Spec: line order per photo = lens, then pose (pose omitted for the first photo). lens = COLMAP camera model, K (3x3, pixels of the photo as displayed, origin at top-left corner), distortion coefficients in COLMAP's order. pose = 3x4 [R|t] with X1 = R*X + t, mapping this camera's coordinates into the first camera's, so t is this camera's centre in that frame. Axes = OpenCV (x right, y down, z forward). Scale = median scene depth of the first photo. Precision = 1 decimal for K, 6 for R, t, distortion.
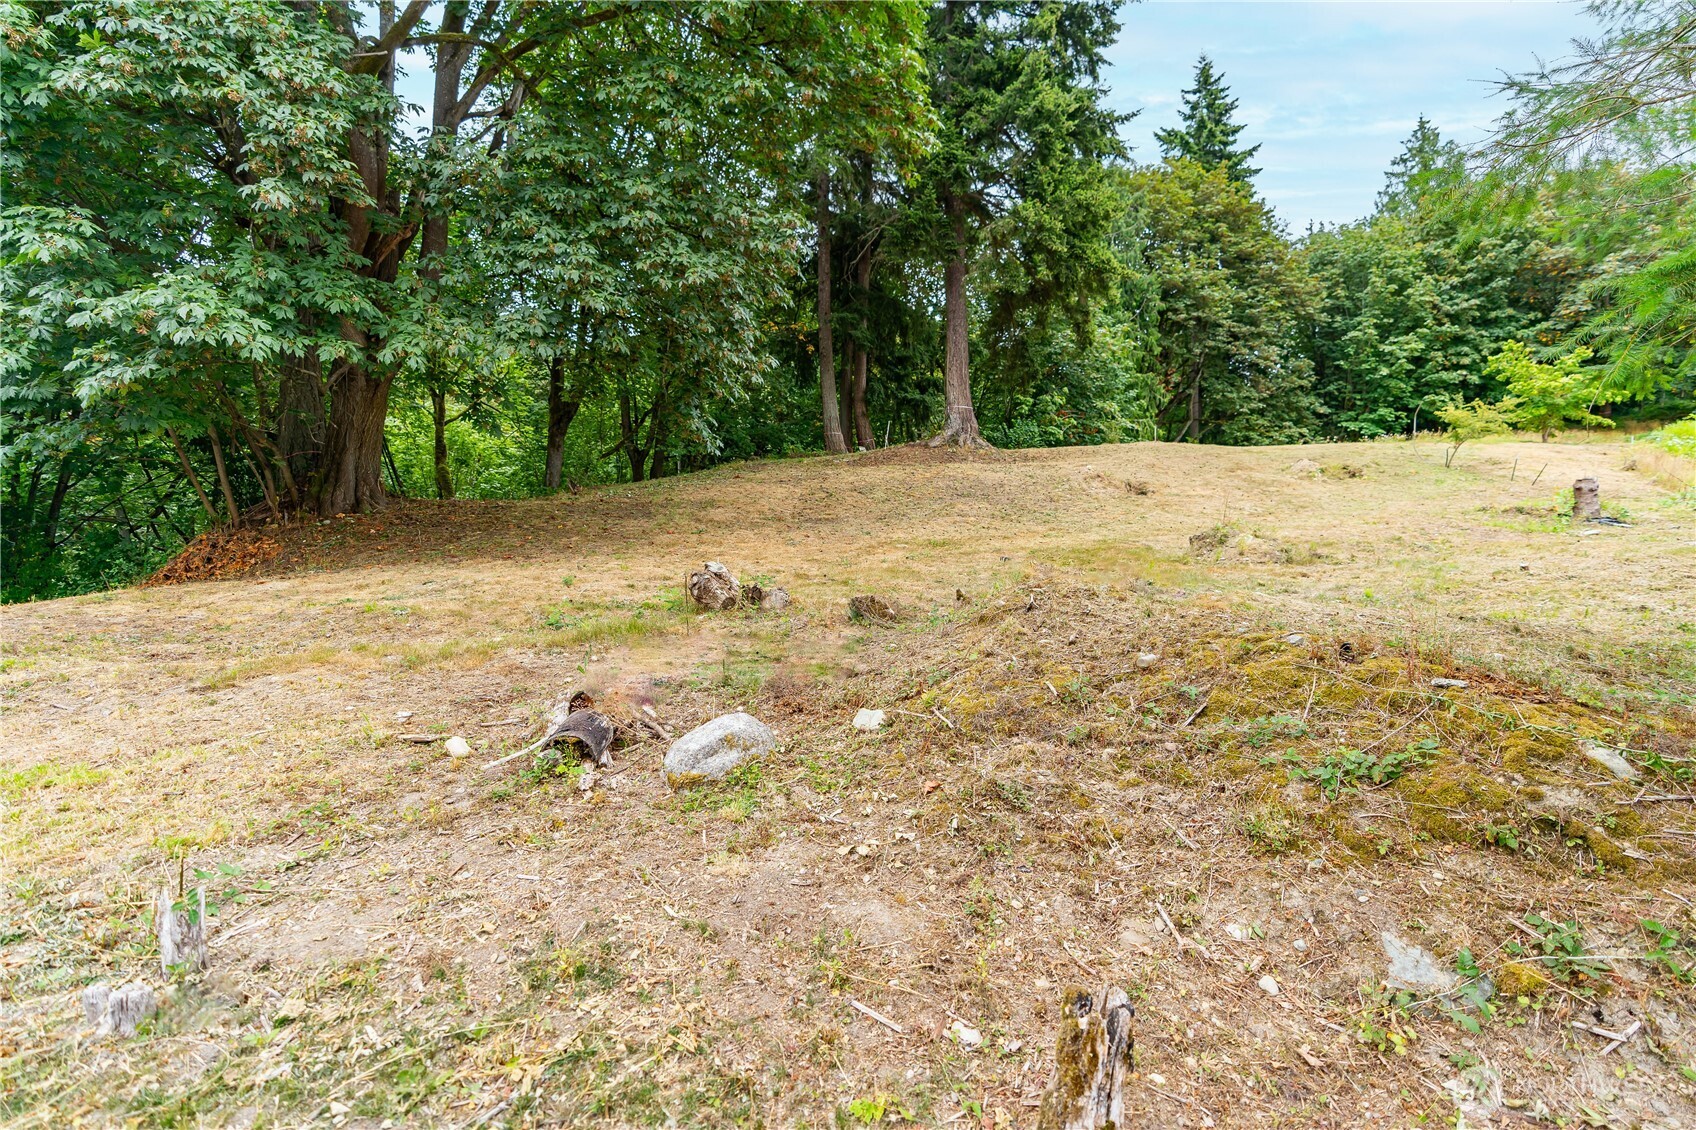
lens RADIAL K [[775.6, 0, 845.8], [0, 775.6, 560.5], [0, 0, 1]] dist [-0.000489, -0.000141]
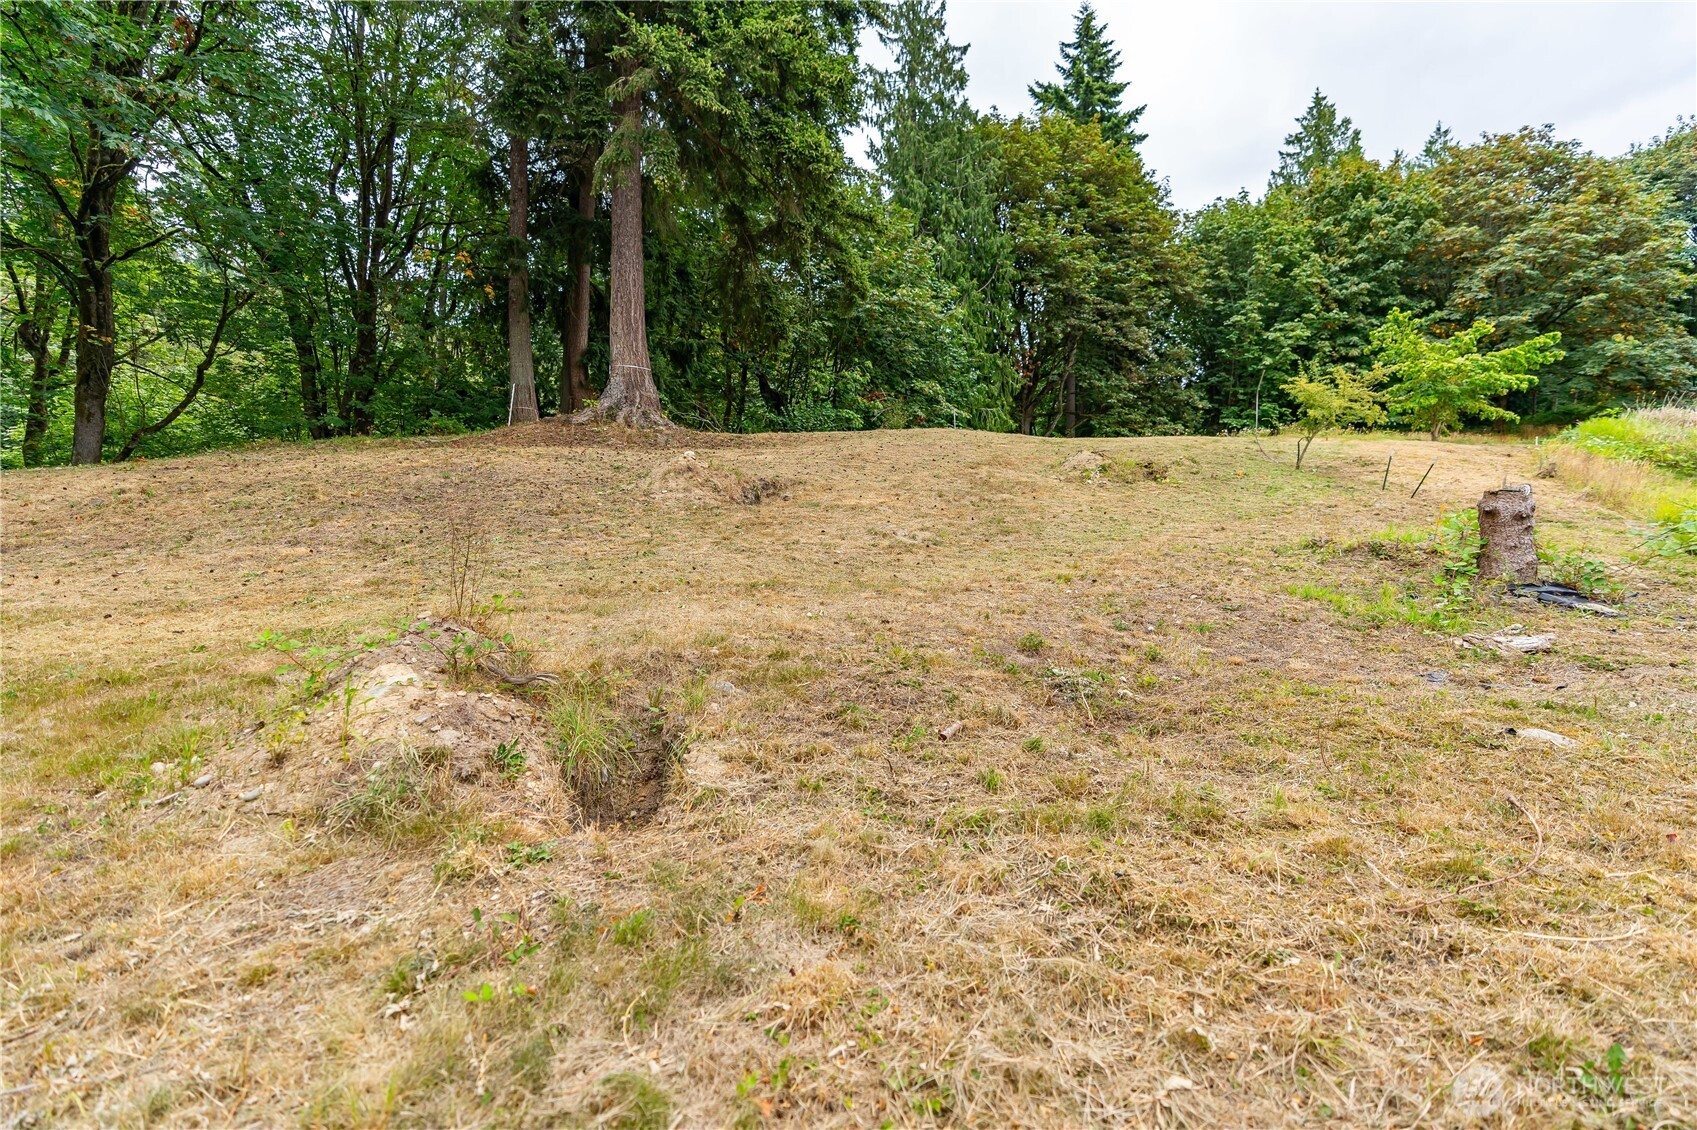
lens RADIAL K [[776.1, 0, 846.3], [0, 776.1, 560.5], [0, 0, 1]] dist [-0.000489, -0.000141]
pose [[0.996578, 0.009378, 0.082119, 0.148203], [-0.009788, 0.999942, 0.004594, -0.017392], [-0.082071, -0.005382, 0.996612, 0.160698]]
